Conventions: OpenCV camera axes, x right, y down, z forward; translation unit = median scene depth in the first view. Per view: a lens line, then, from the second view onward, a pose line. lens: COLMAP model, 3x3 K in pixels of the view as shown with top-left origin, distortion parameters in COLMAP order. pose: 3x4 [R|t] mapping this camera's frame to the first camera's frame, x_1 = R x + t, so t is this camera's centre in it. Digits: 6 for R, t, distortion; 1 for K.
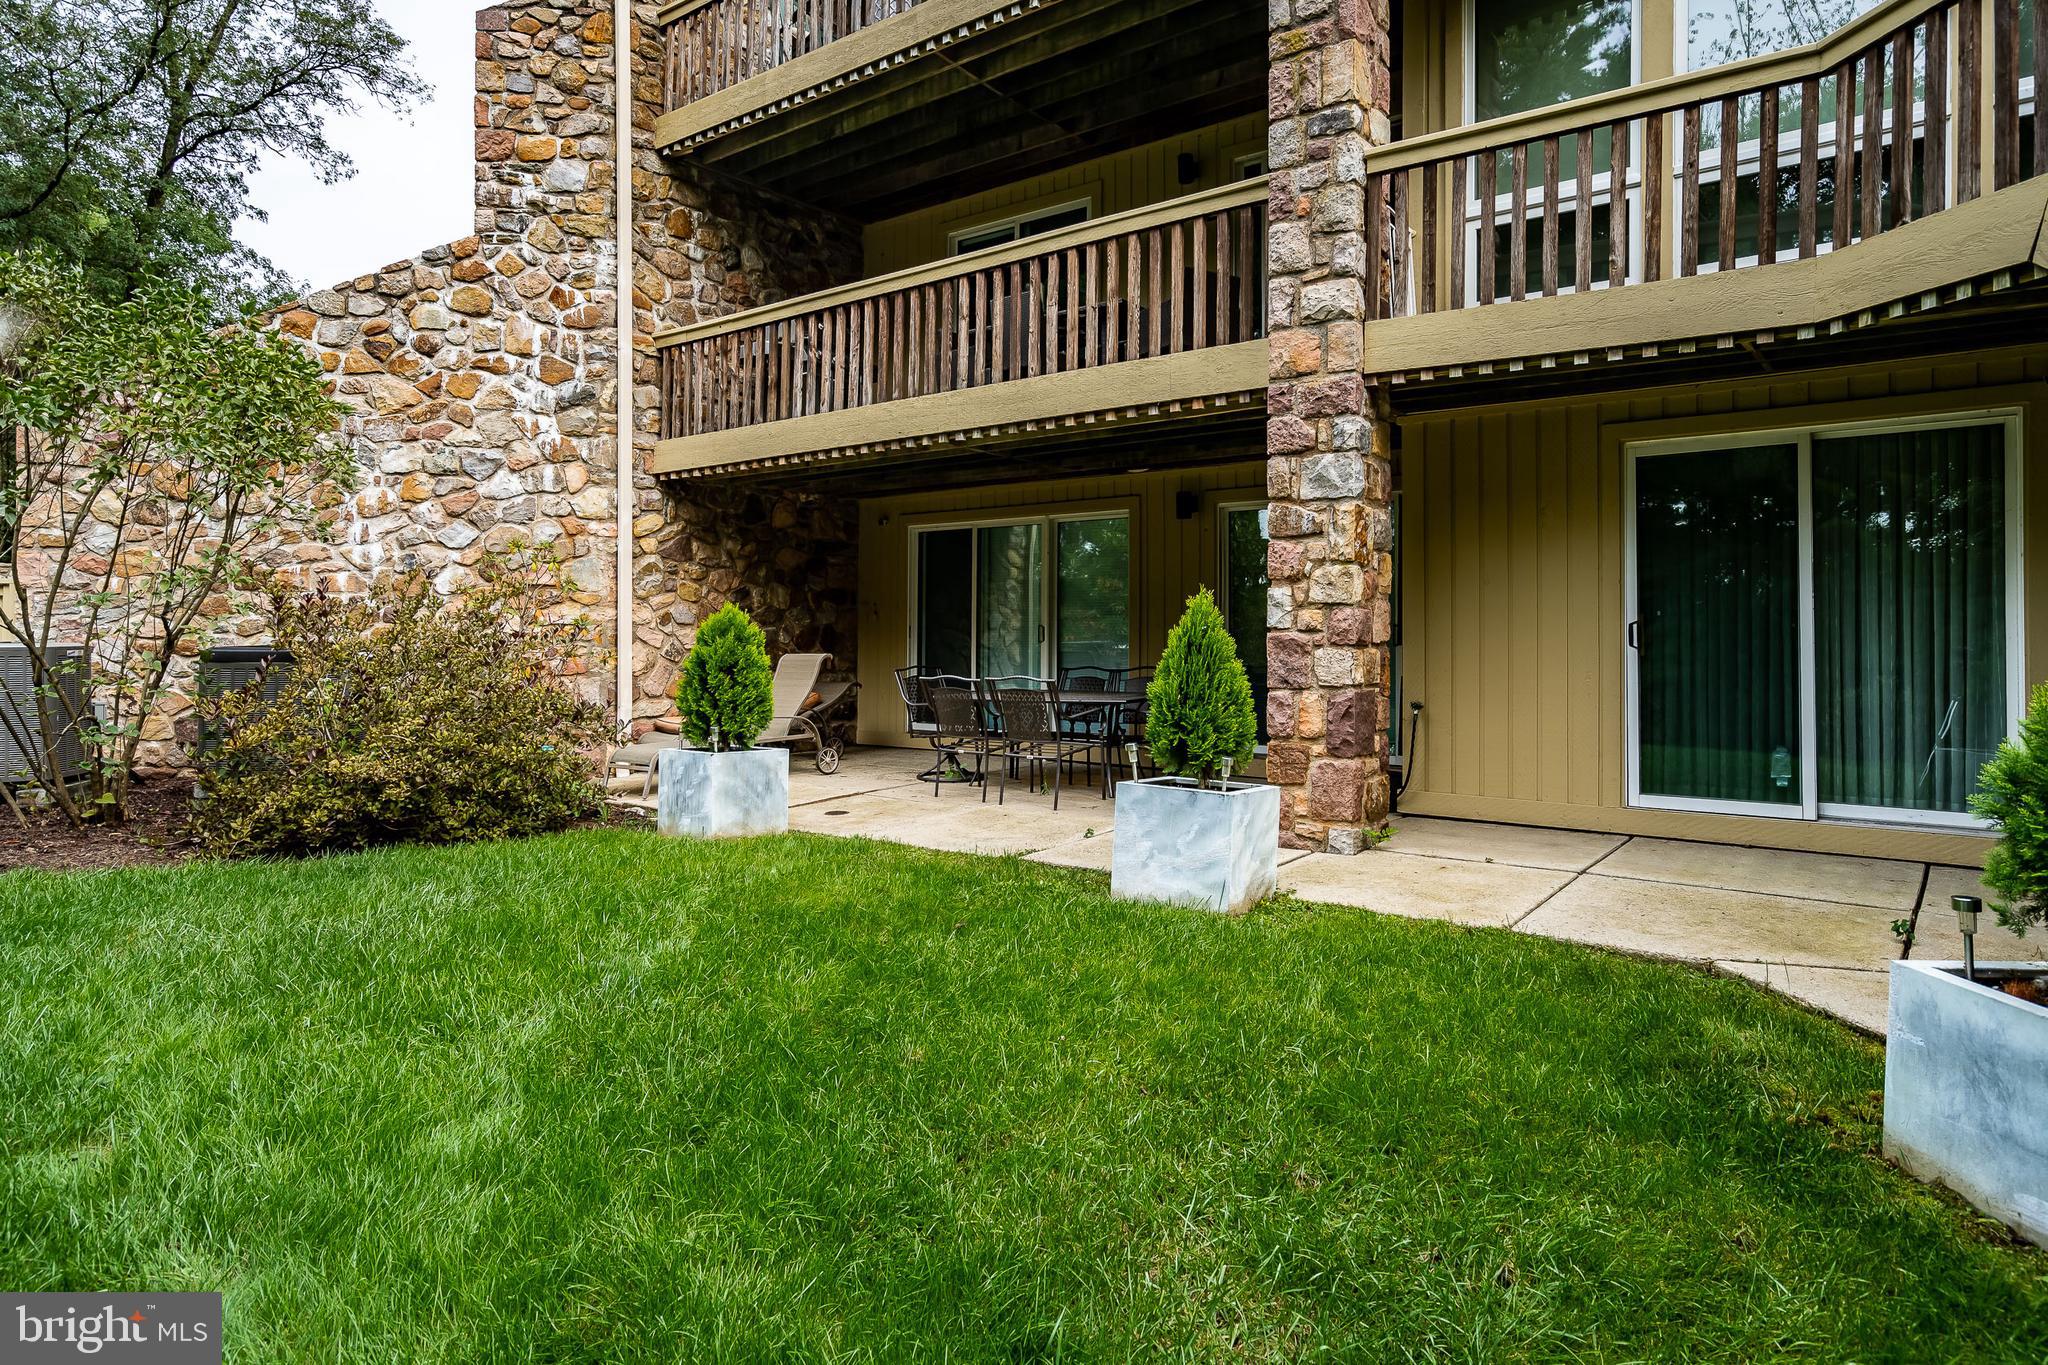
lens RADIAL K [[1177.9, 0, 1024.0], [0, 1177.9, 682.5], [0, 0, 1]] dist [0.020395, 0.000854]
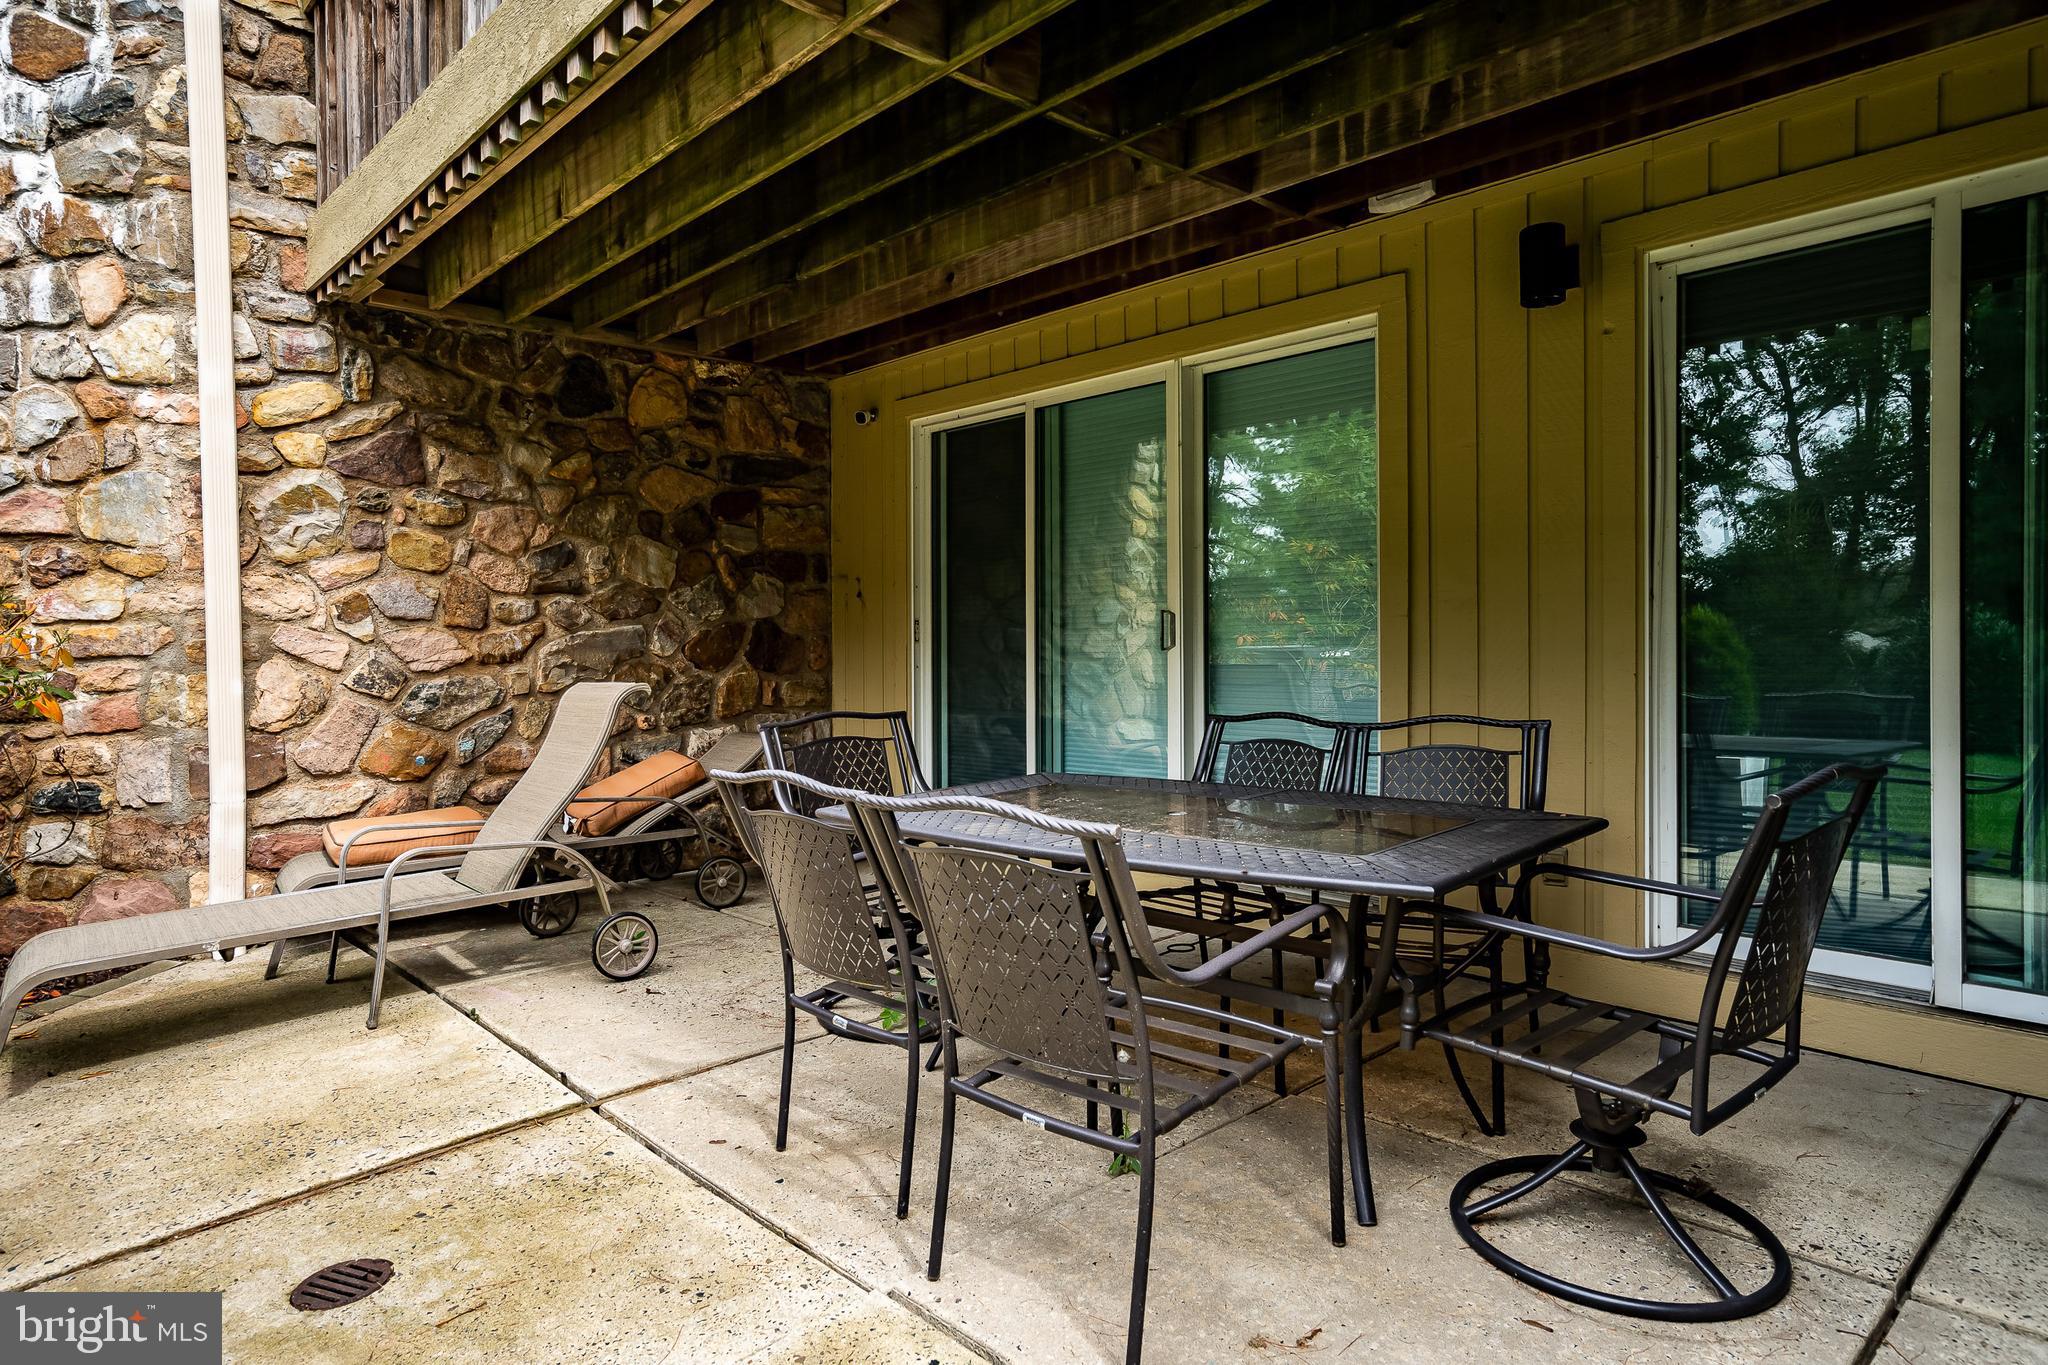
lens RADIAL K [[1177.9, 0, 1024.0], [0, 1177.9, 682.5], [0, 0, 1]] dist [0.020395, 0.000854]
pose [[0.988135, -0.005637, -0.153482, 0.031645], [0.005062, 0.999979, -0.004139, -0.021551], [0.153502, 0.003313, 0.988143, 0.589499]]
